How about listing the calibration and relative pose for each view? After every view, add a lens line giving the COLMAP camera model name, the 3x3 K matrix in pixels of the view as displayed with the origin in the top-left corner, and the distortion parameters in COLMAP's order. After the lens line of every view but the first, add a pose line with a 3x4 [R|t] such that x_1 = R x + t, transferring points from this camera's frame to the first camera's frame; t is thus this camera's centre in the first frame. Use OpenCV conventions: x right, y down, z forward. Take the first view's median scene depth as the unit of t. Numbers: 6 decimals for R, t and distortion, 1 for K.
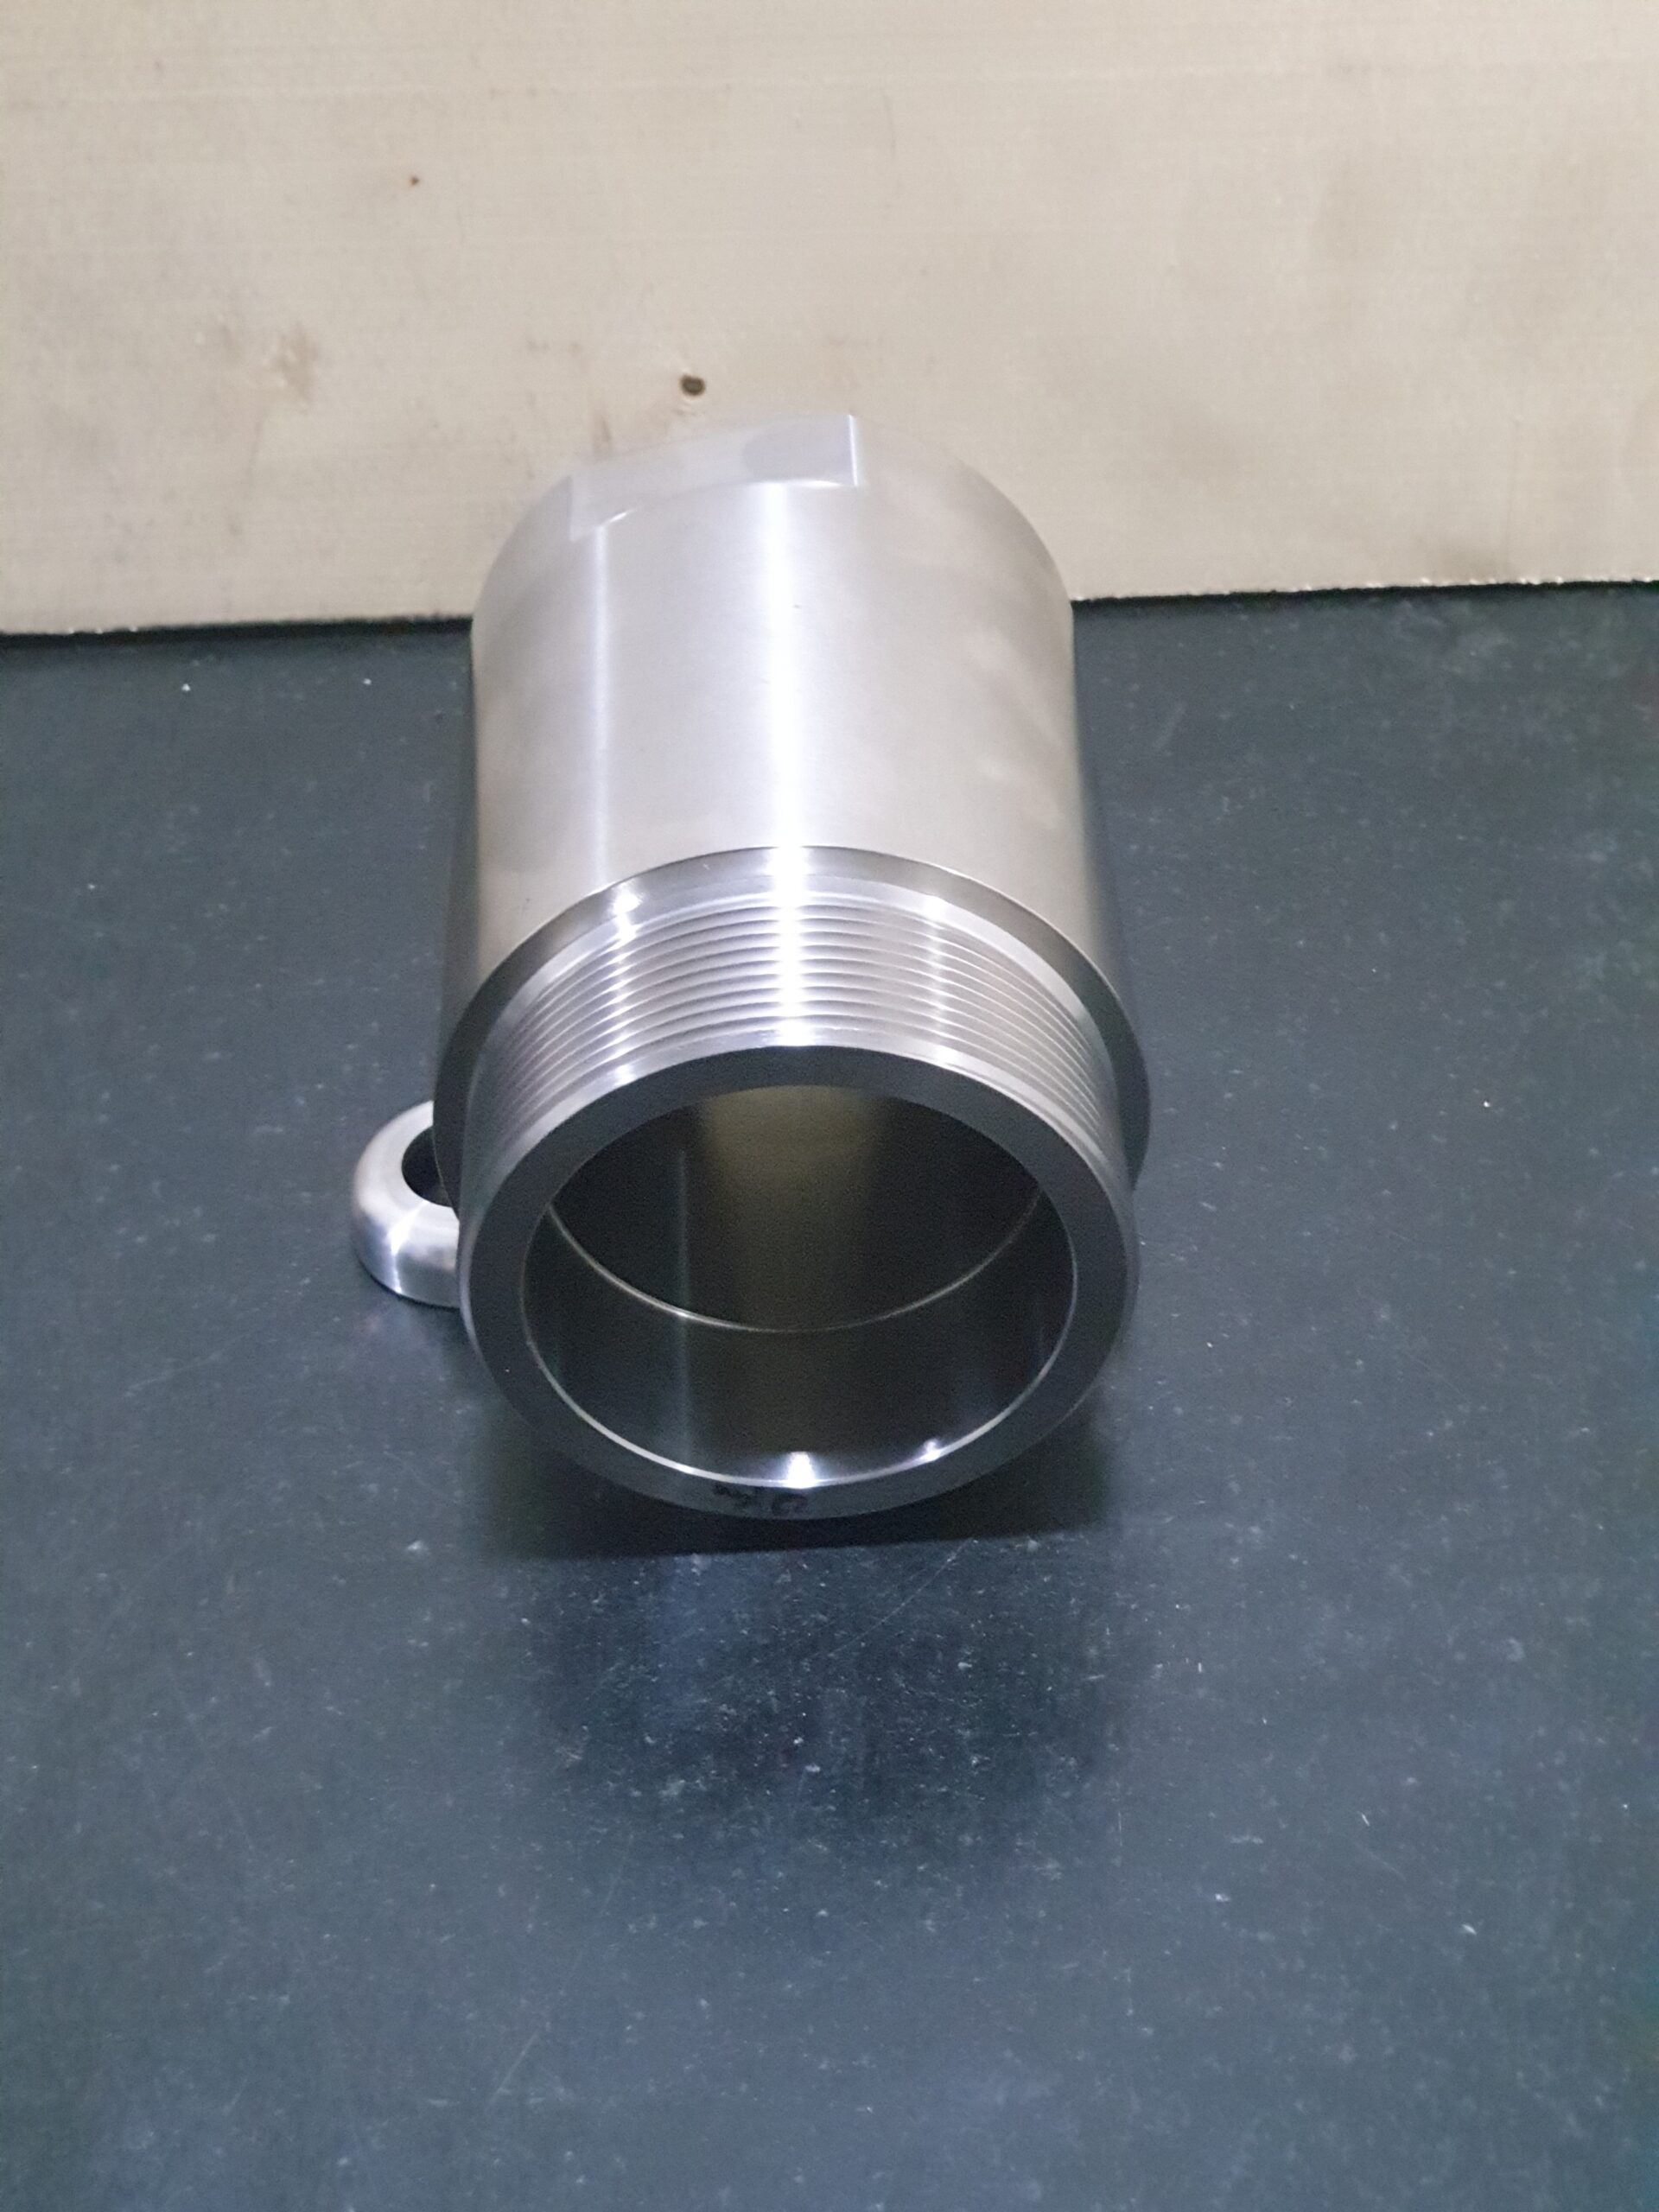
lens RADIAL K [[3353.3, 0, 850.0], [0, 3353.3, 1121.9], [0, 0, 1]] dist [0.018420, 0.000000]
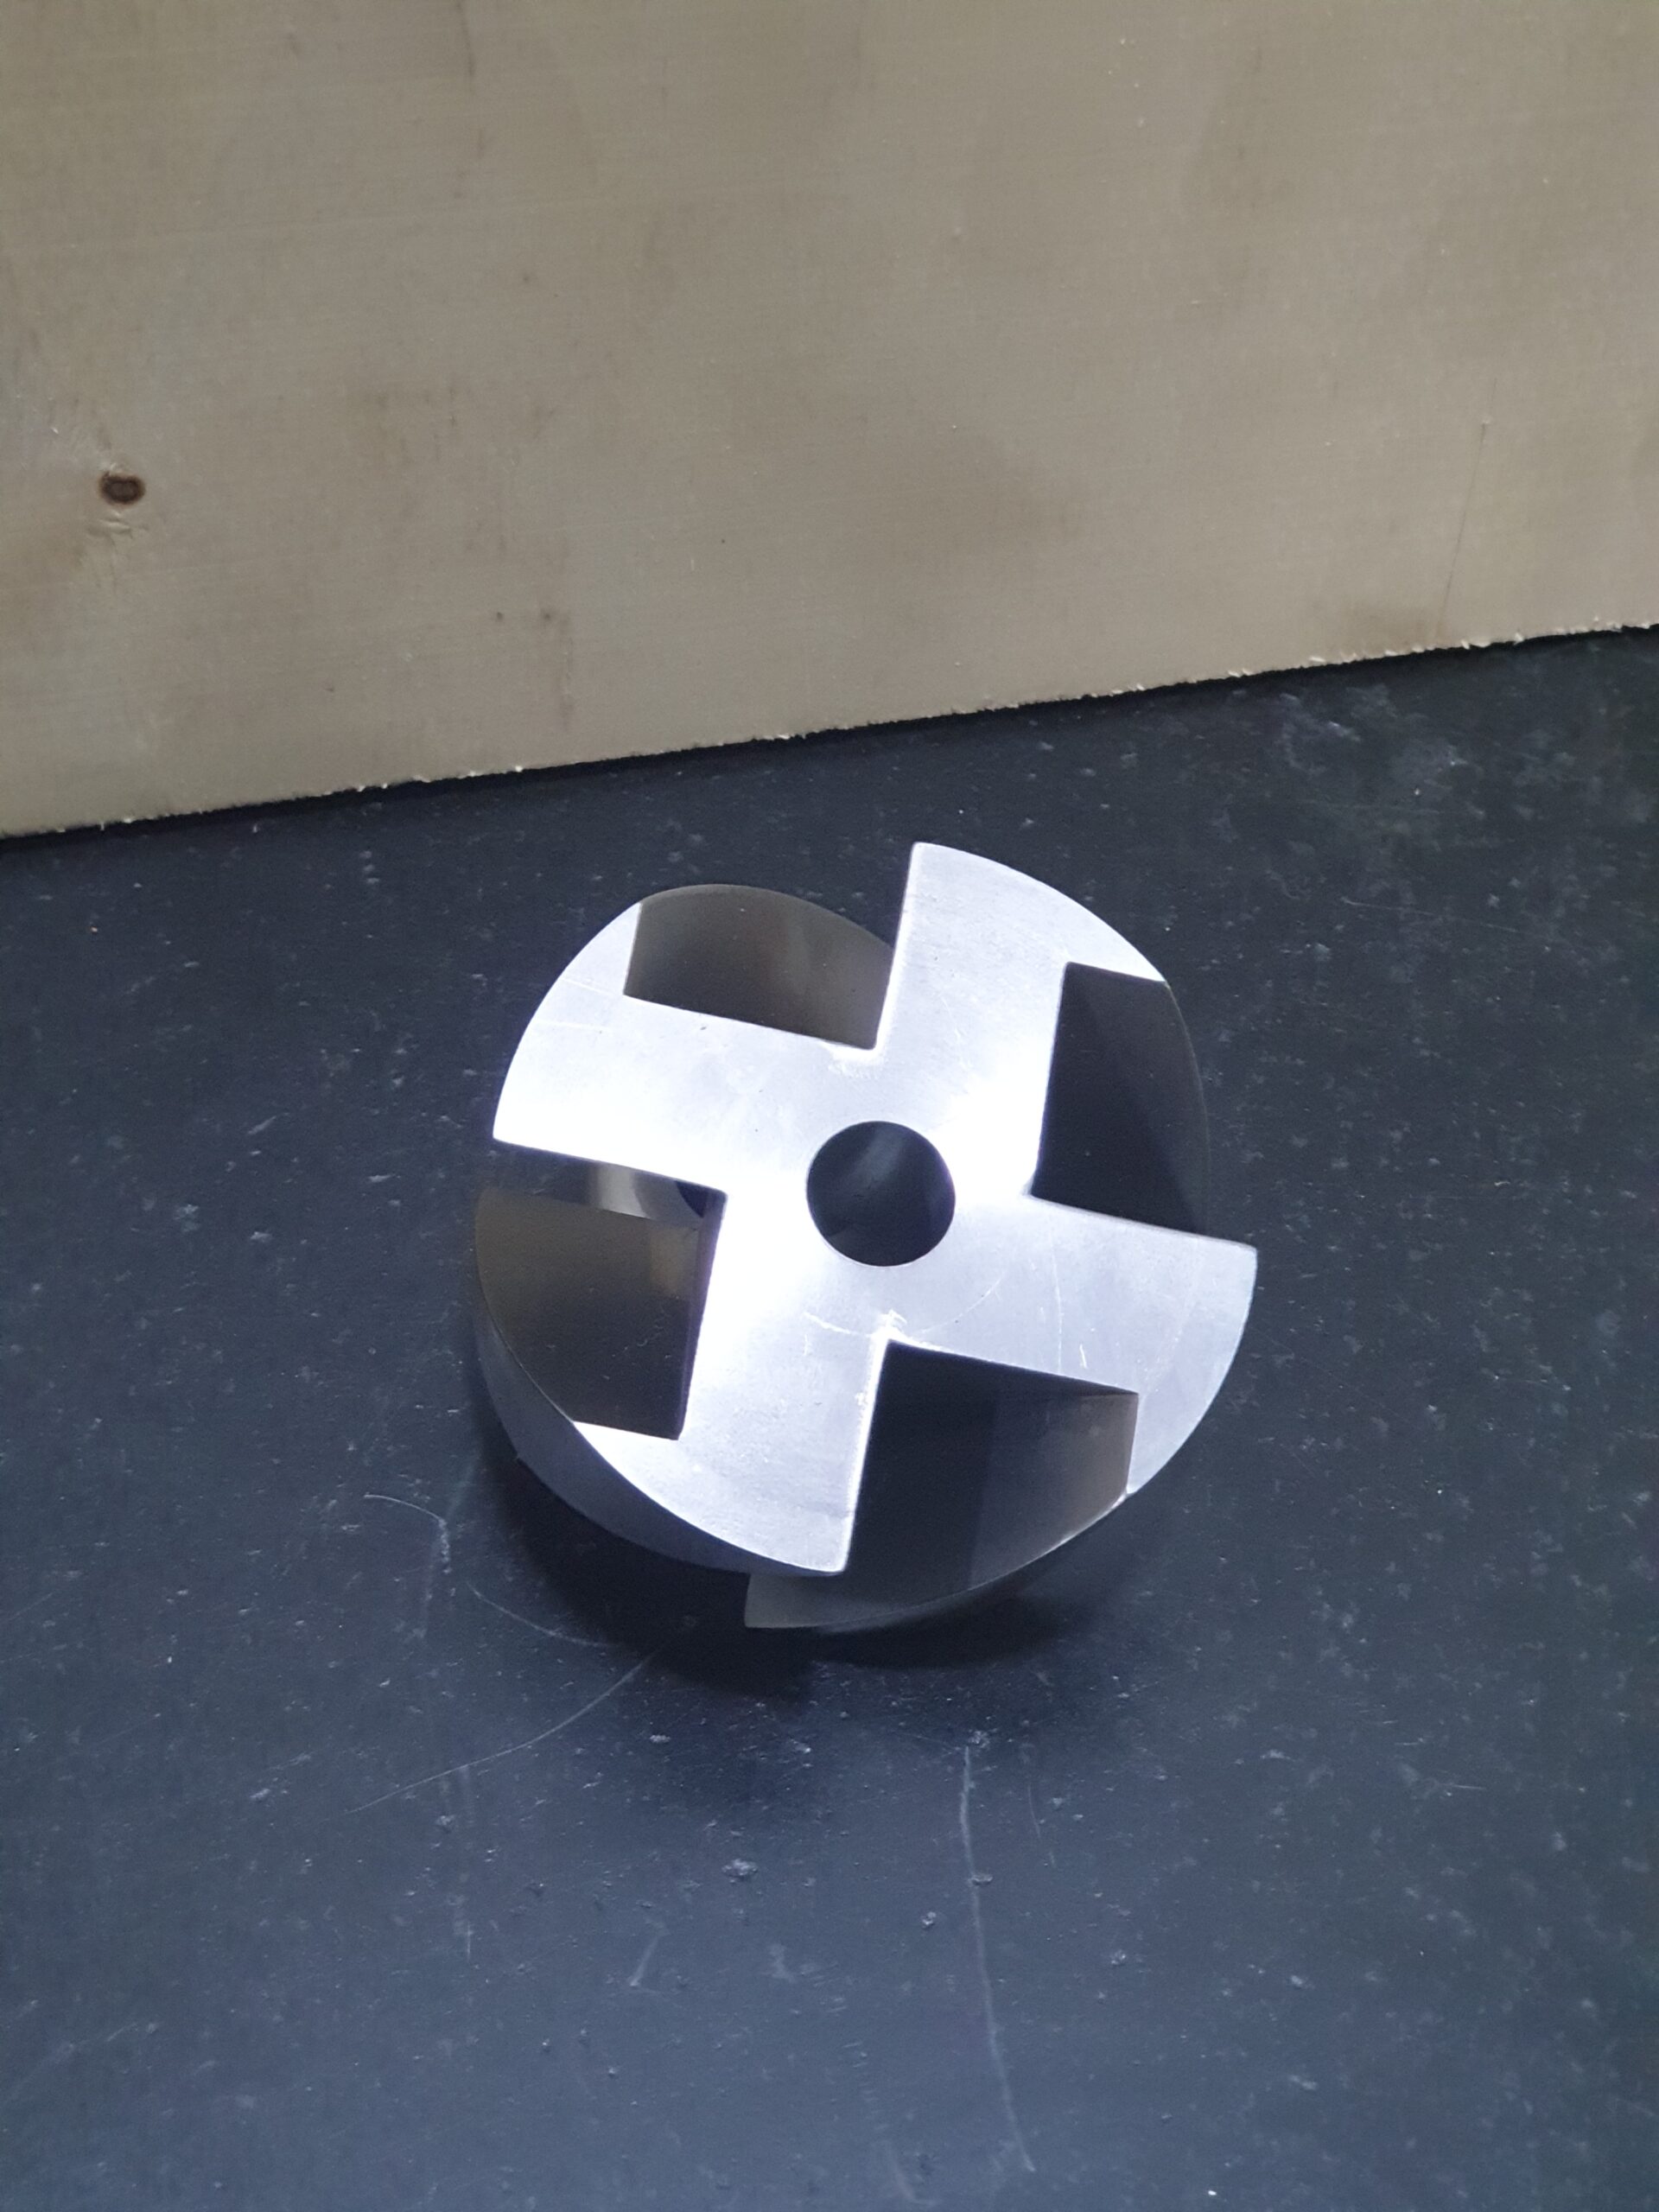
lens RADIAL K [[3353.3, 0, 812.7], [0, 3353.3, 1103.1], [0, 0, 1]] dist [0.018420, 0.000000]
pose [[0.972860, -0.119894, 0.197910, -0.057587], [0.081661, 0.978158, 0.191149, -0.215943], [-0.216505, -0.169800, 0.961402, 0.416839]]
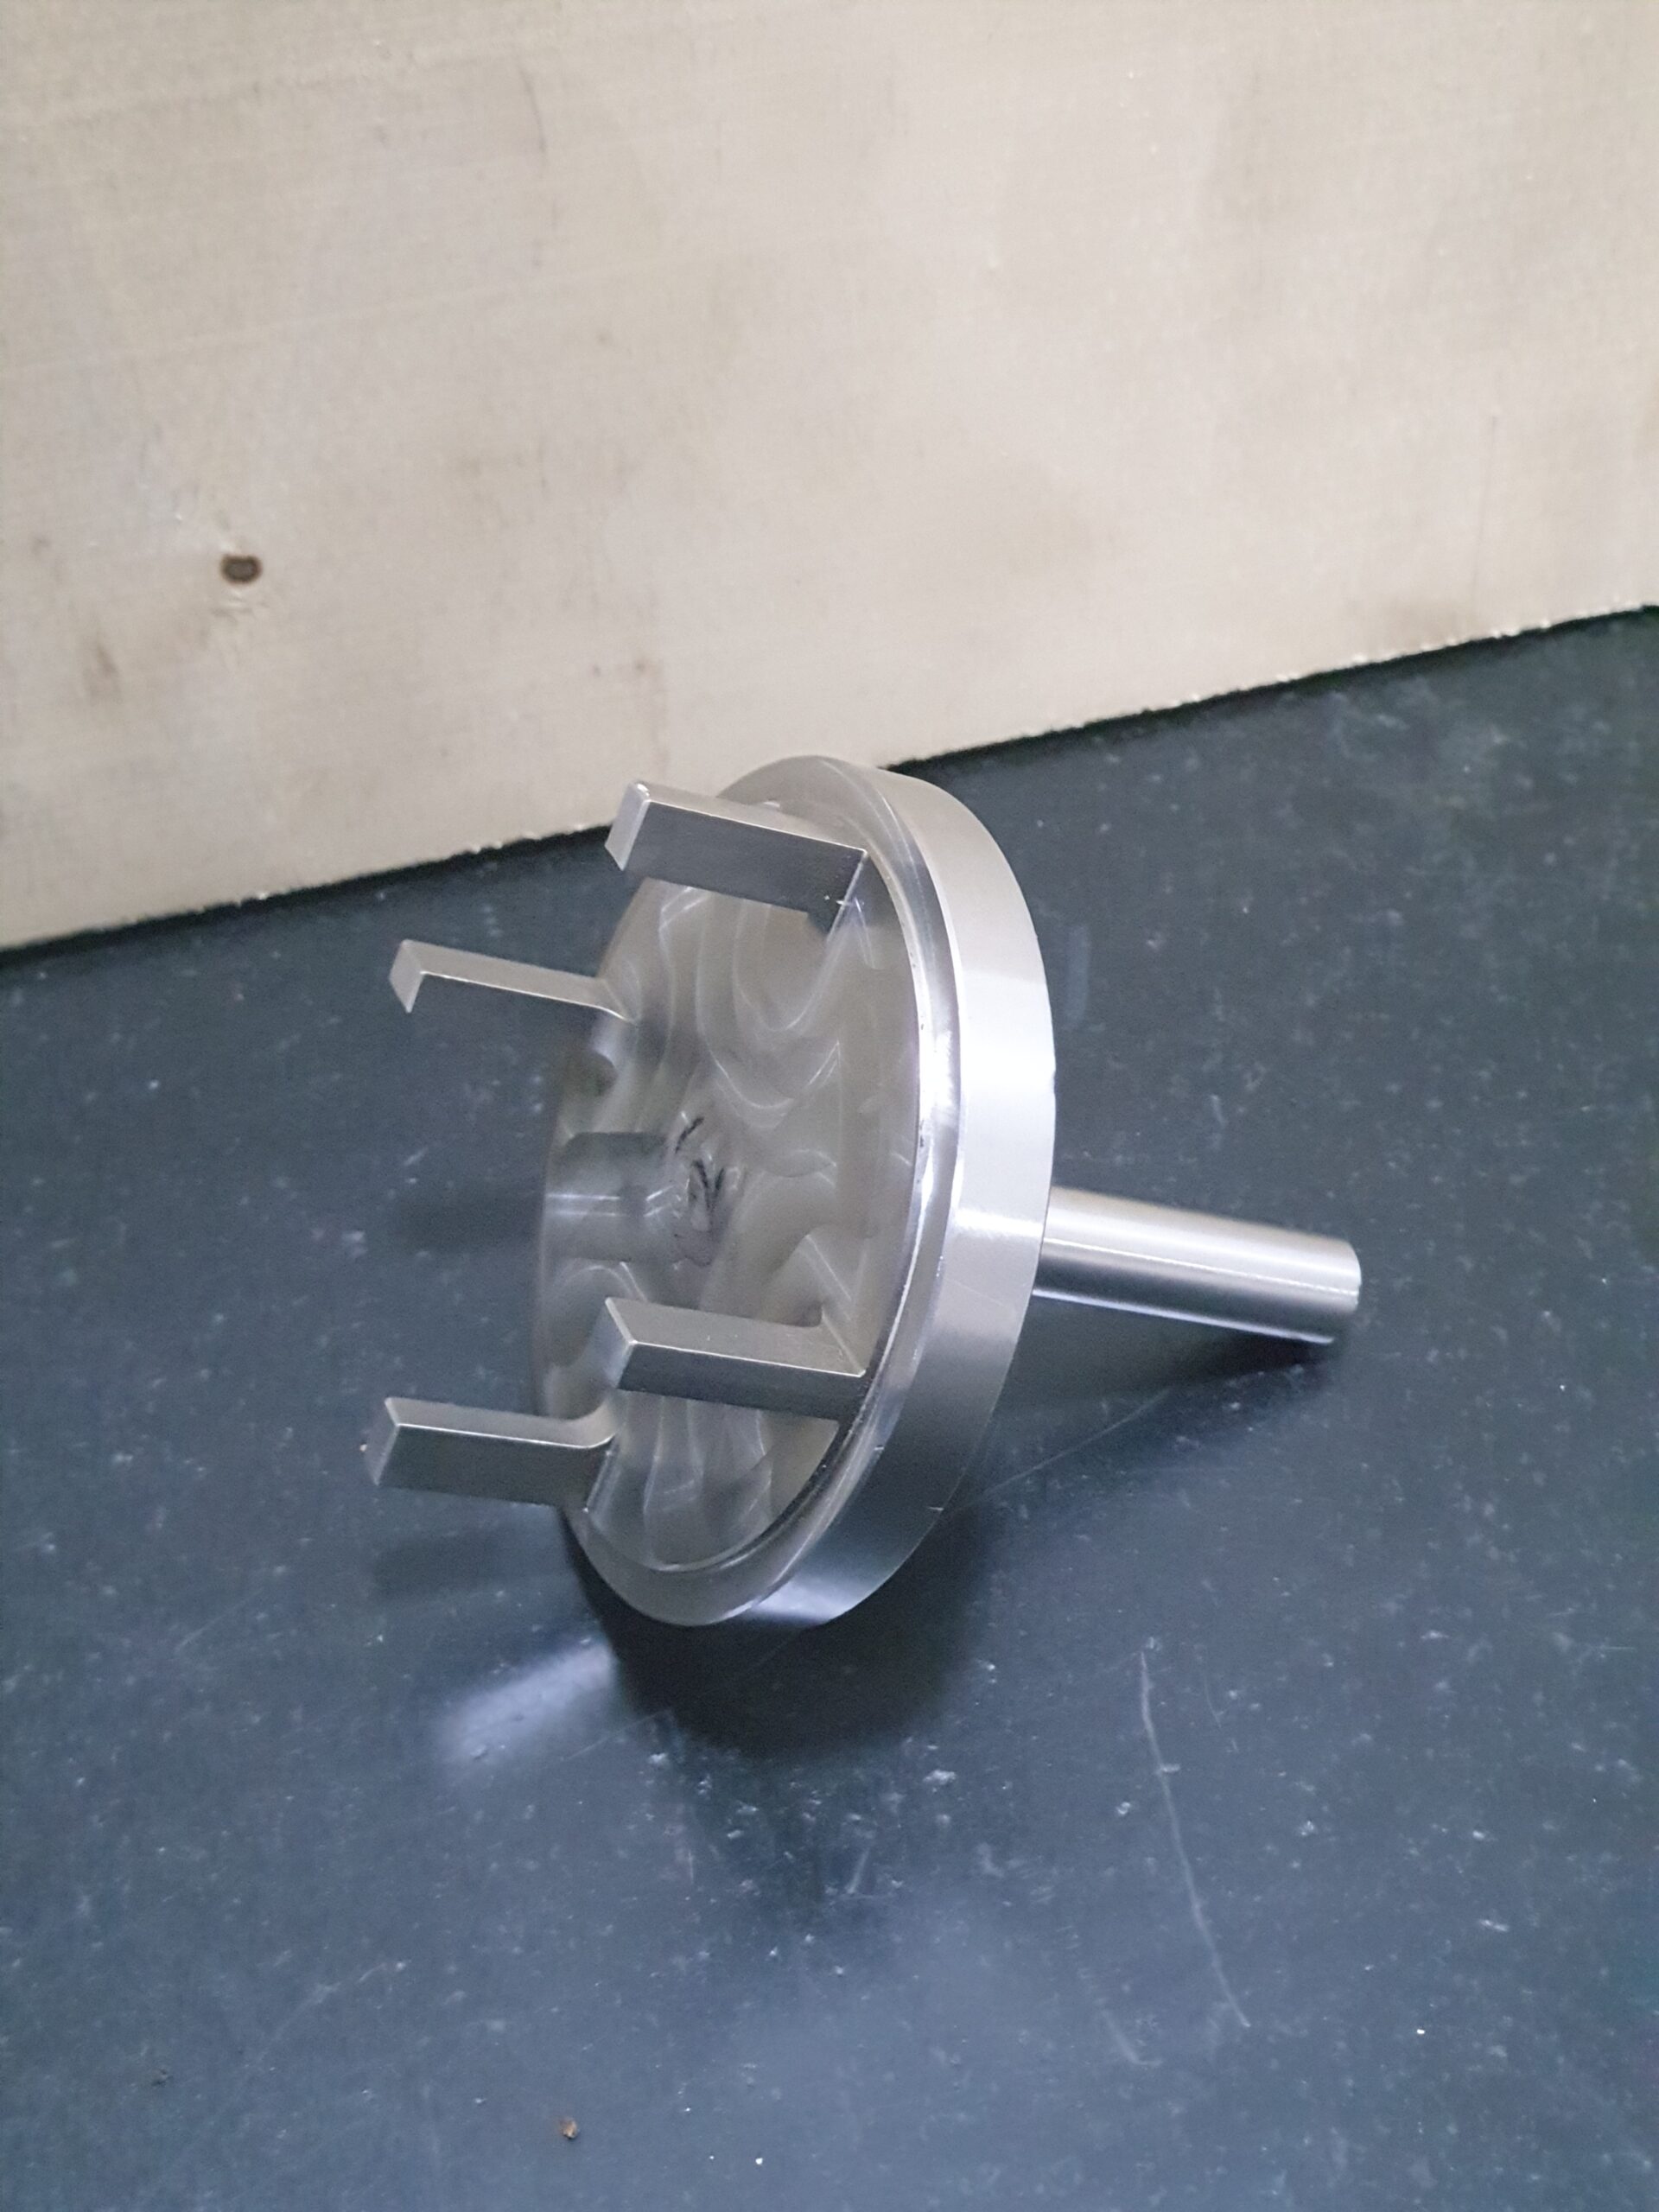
lens RADIAL K [[3353.3, 0, 843.4], [0, 3353.3, 1093.1], [0, 0, 1]] dist [0.018420, 0.000000]
pose [[0.959312, -0.191515, 0.207465, -0.085908], [0.170085, 0.978484, 0.116793, -0.178674], [-0.225369, -0.076754, 0.971245, 0.381685]]
